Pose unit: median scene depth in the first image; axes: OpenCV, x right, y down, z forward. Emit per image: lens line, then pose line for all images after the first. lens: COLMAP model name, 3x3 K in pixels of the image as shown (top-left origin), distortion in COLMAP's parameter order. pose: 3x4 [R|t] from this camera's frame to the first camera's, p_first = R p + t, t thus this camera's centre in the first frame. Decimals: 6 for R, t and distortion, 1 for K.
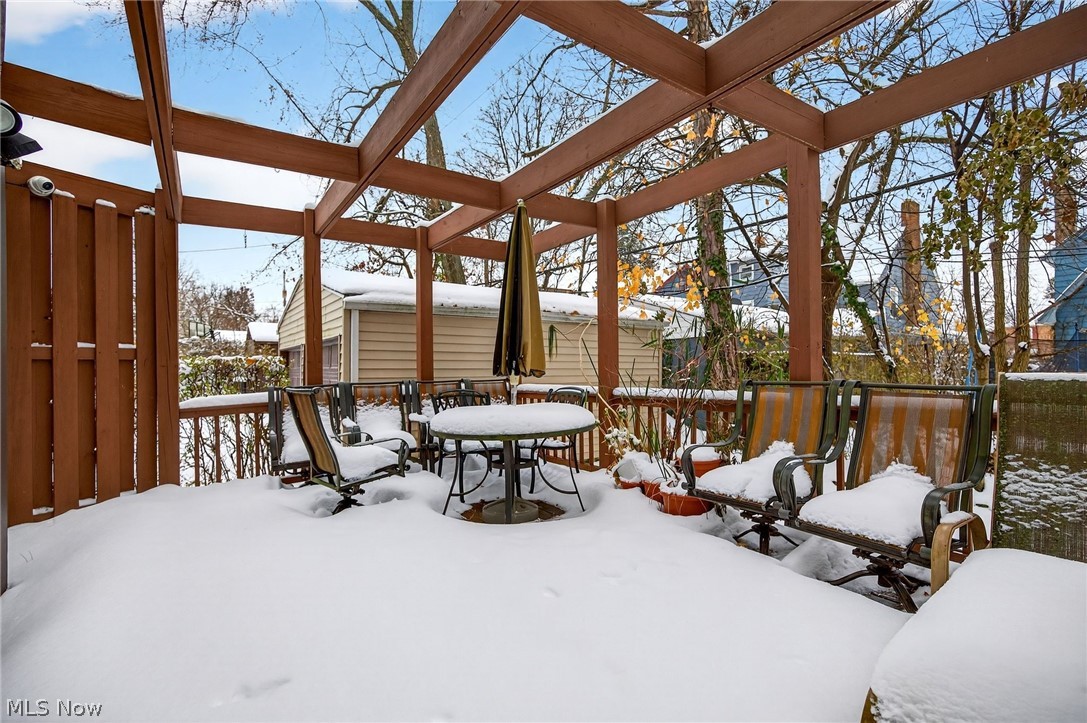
lens RADIAL K [[489.4, 0, 546.4], [0, 489.4, 370.0], [0, 0, 1]] dist [-0.002433, -0.001647]
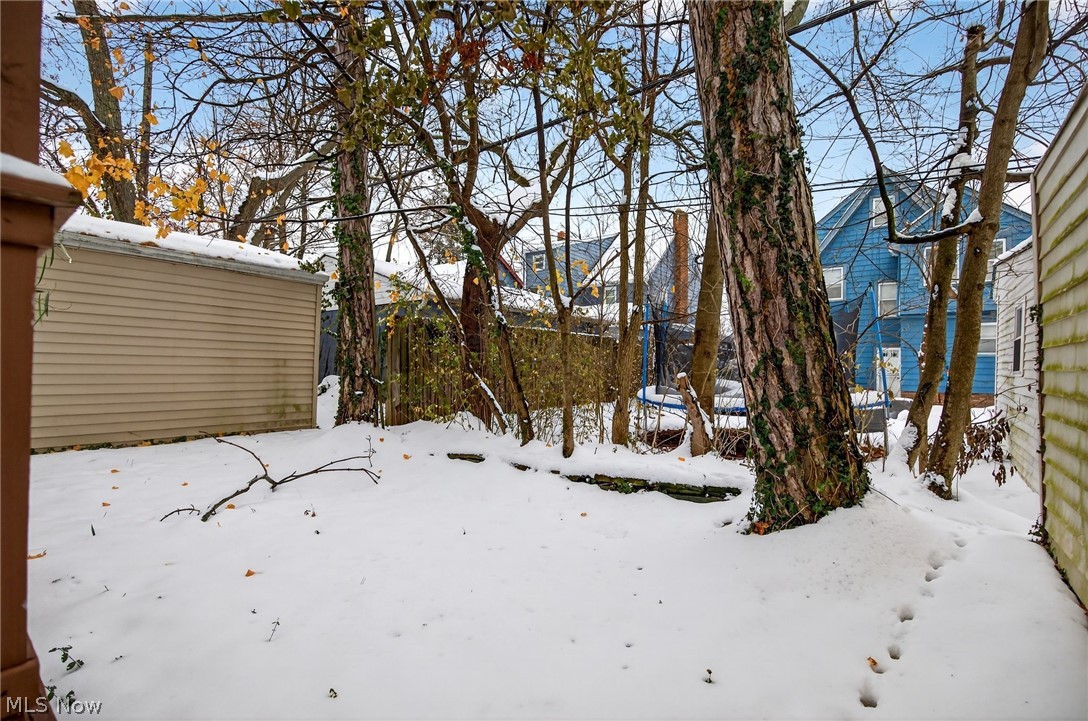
lens RADIAL K [[489.9, 0, 542.7], [0, 489.9, 362.5], [0, 0, 1]] dist [-0.002433, -0.001647]
pose [[0.955600, 0.026772, 0.293447, 1.182318], [-0.024952, 0.999639, -0.009944, 0.166486], [-0.293607, 0.002181, 0.955924, 0.262944]]
